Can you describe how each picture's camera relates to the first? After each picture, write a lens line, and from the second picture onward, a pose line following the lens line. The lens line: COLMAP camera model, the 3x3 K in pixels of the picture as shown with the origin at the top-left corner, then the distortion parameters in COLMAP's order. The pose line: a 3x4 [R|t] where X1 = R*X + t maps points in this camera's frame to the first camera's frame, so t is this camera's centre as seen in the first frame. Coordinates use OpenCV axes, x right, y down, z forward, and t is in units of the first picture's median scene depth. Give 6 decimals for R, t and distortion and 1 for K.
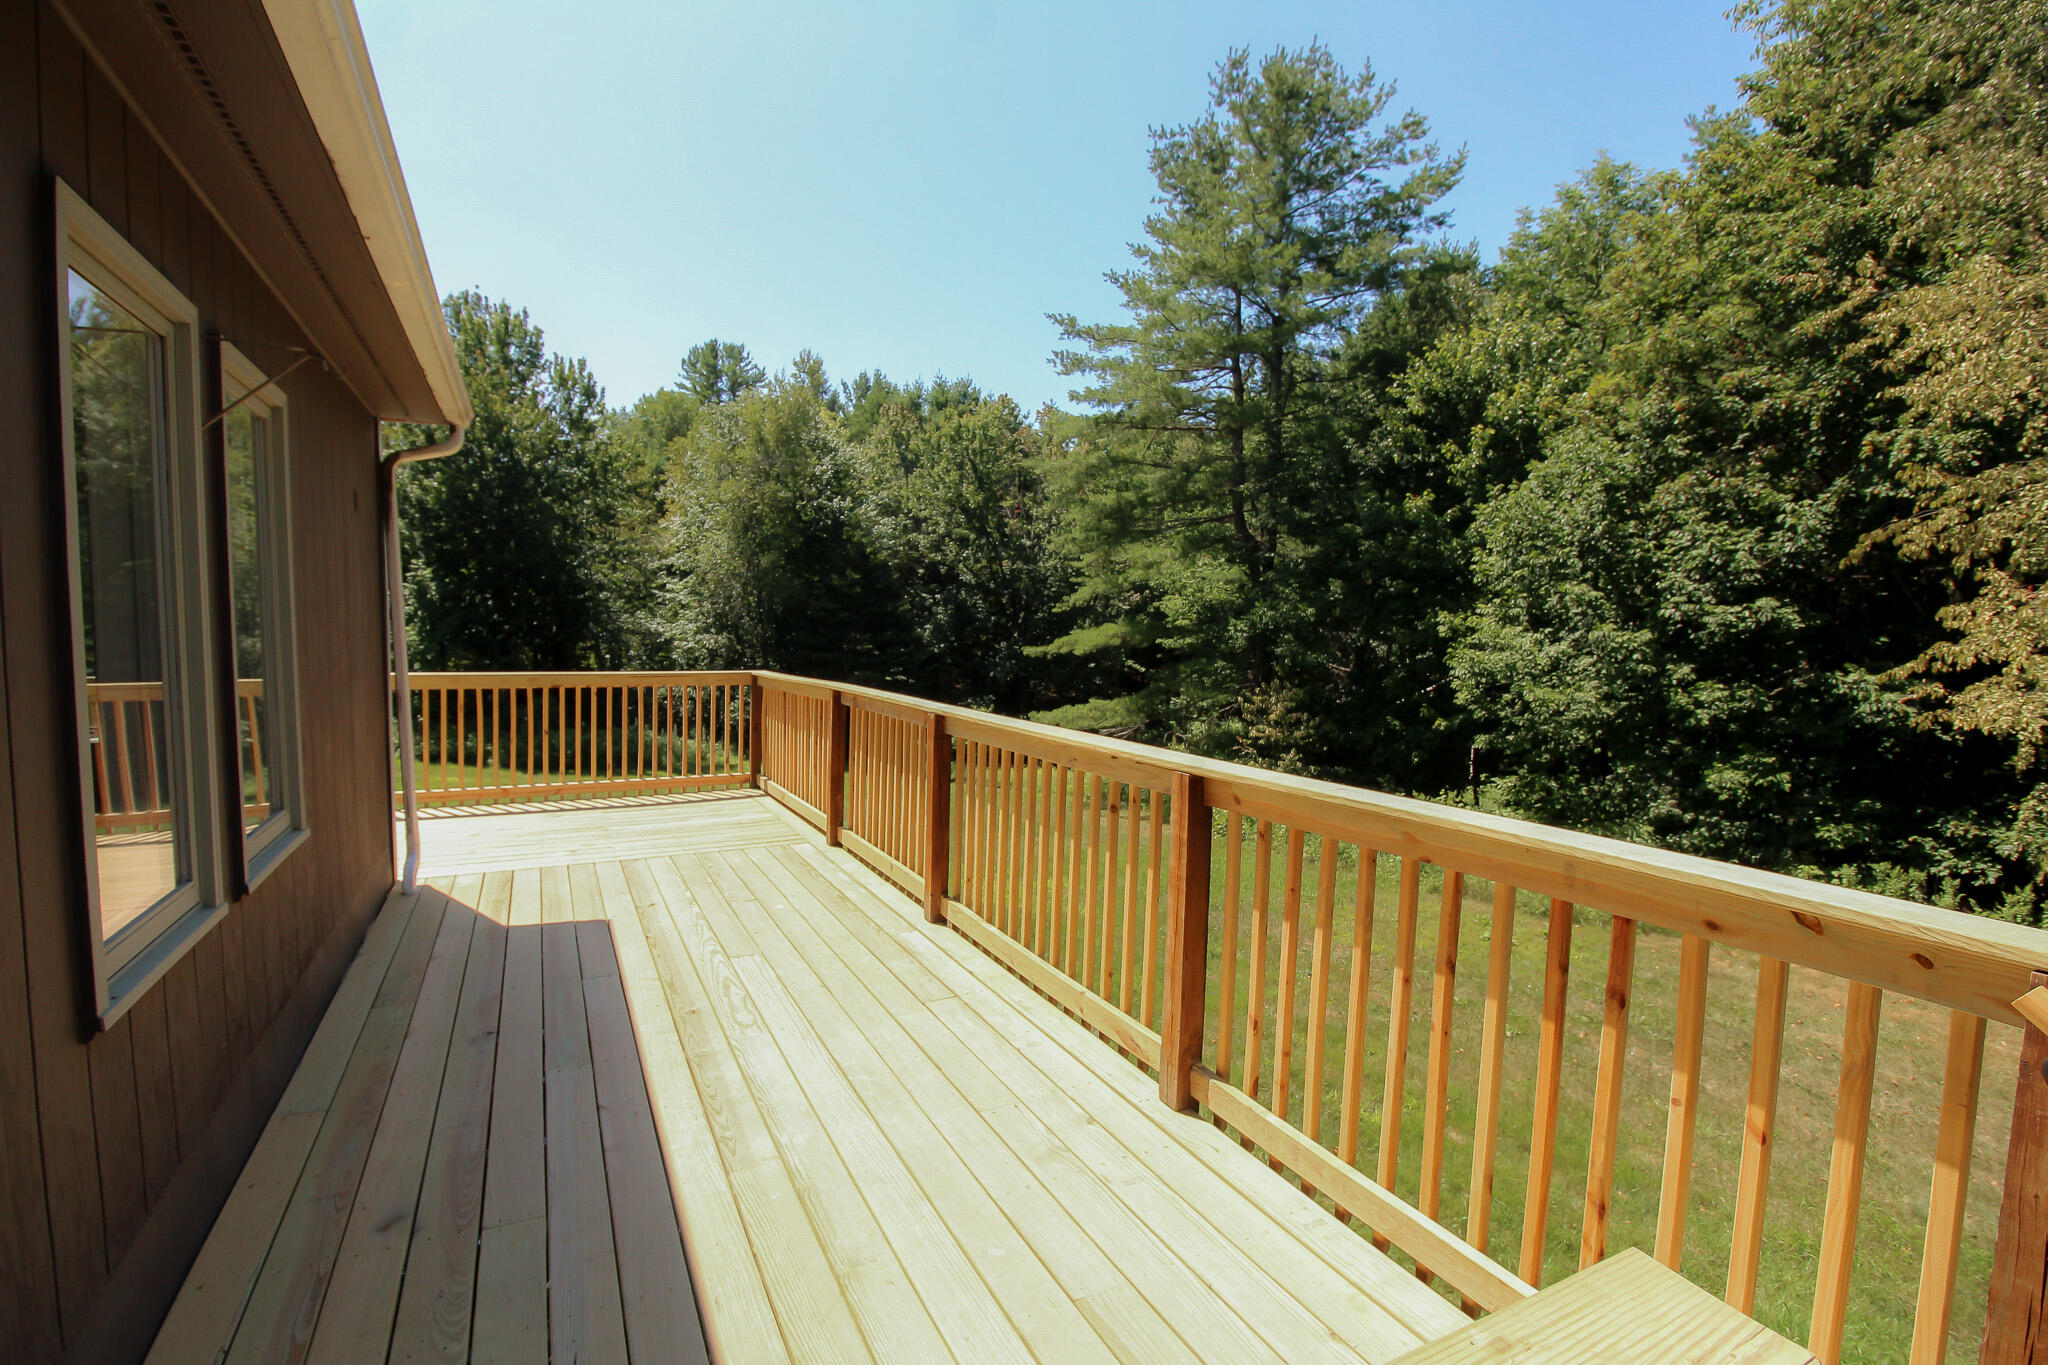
lens RADIAL K [[942.4, 0, 1042.8], [0, 942.4, 696.2], [0, 0, 1]] dist [-0.017372, -0.004824]
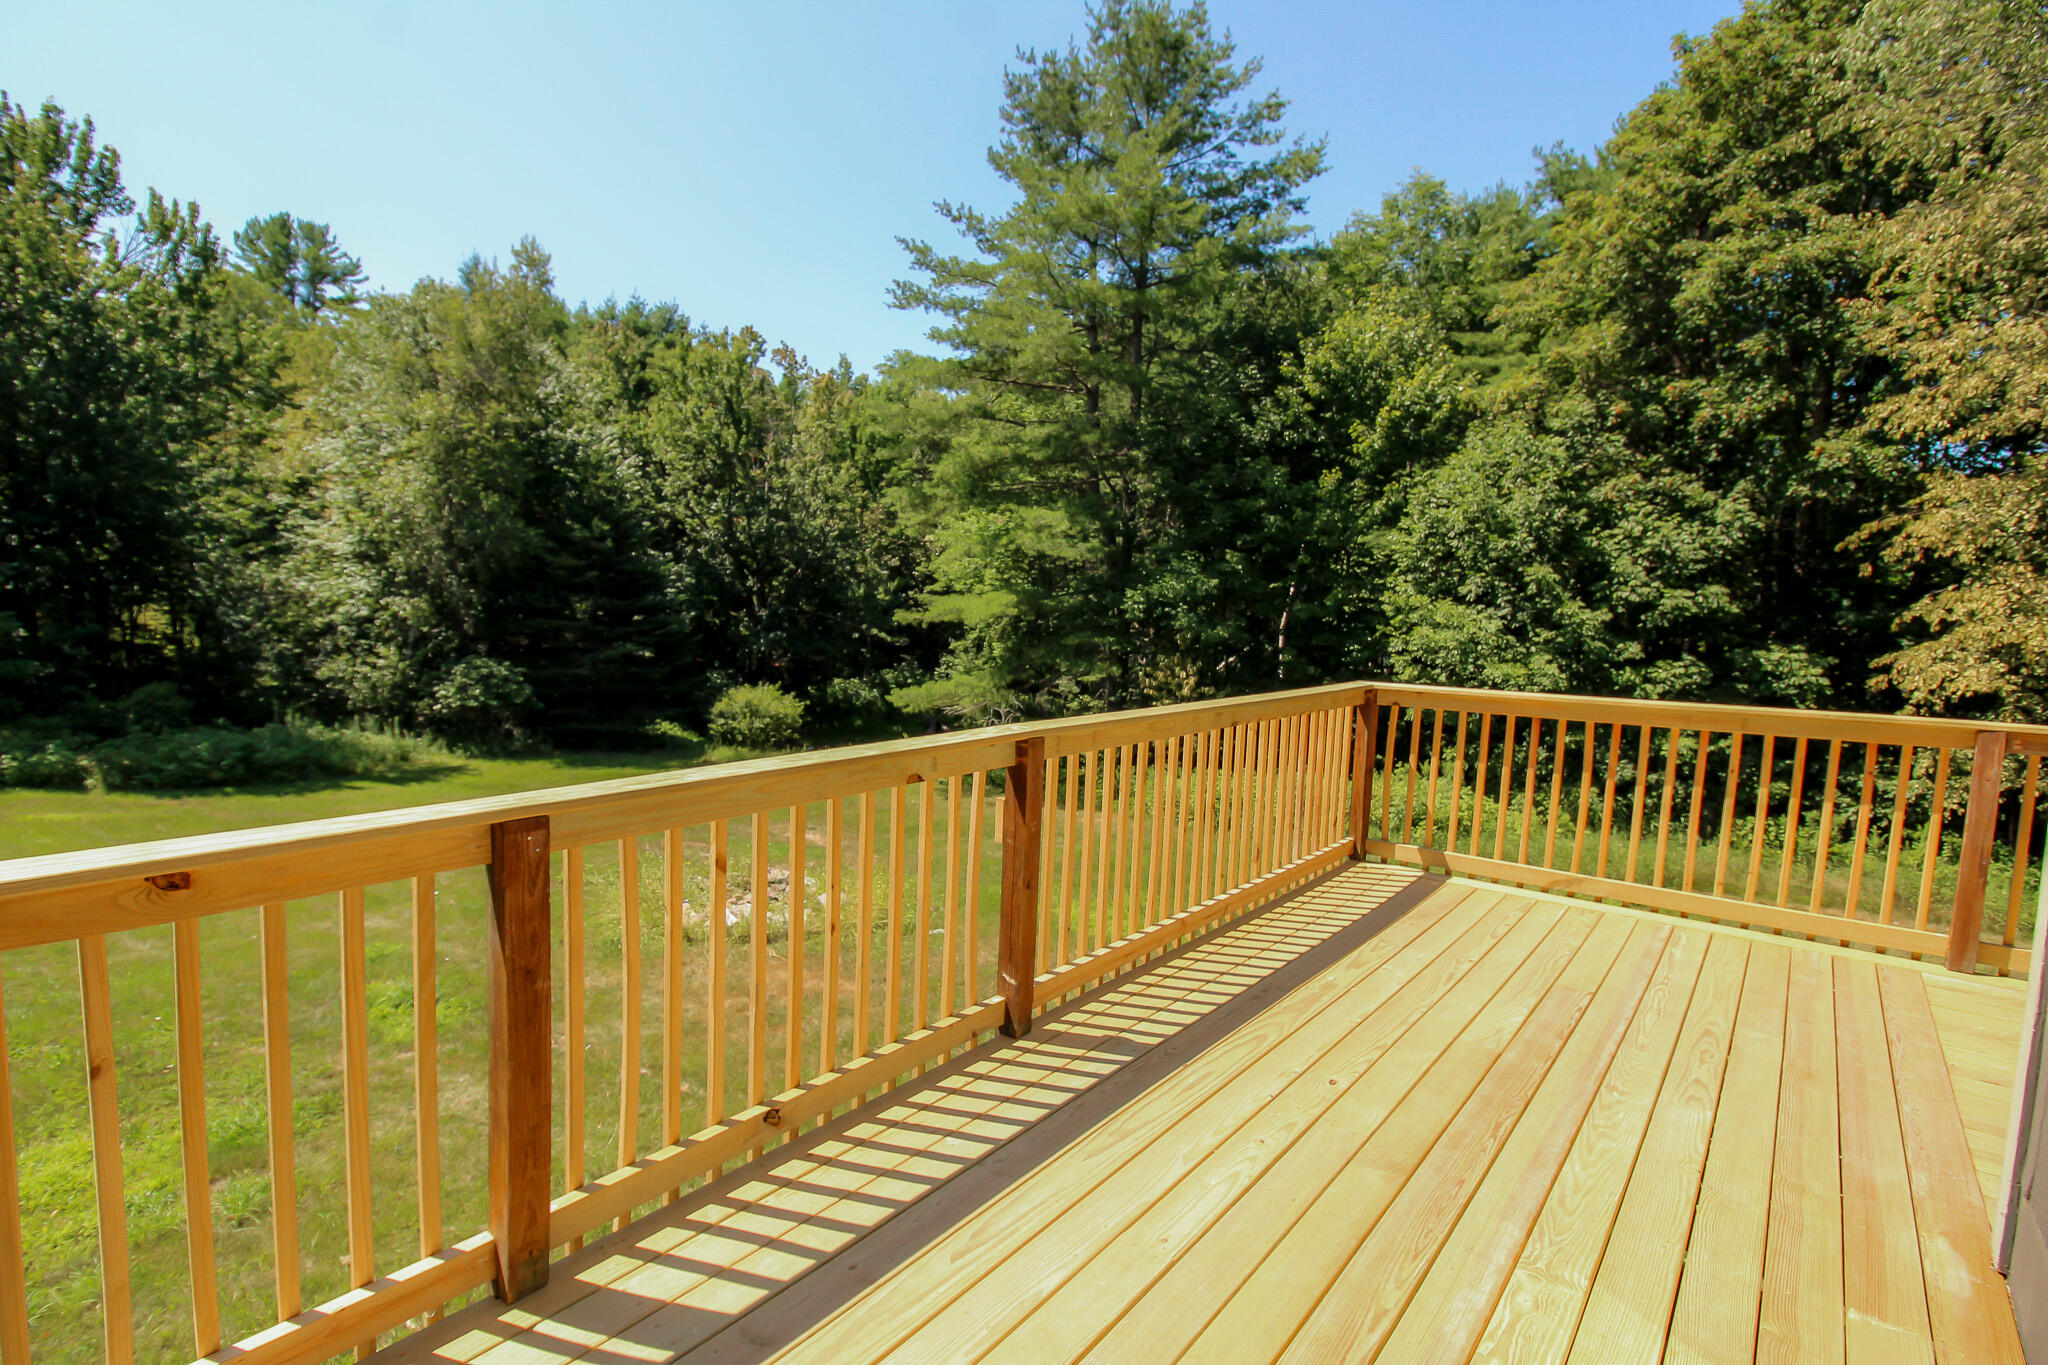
lens RADIAL K [[942.4, 0, 1030.3], [0, 942.4, 687.1], [0, 0, 1]] dist [-0.017372, -0.004824]
pose [[0.923983, -0.019284, 0.381947, -0.216521], [0.009062, 0.999551, 0.028545, -0.010308], [-0.382326, -0.022914, 0.923743, 0.130023]]
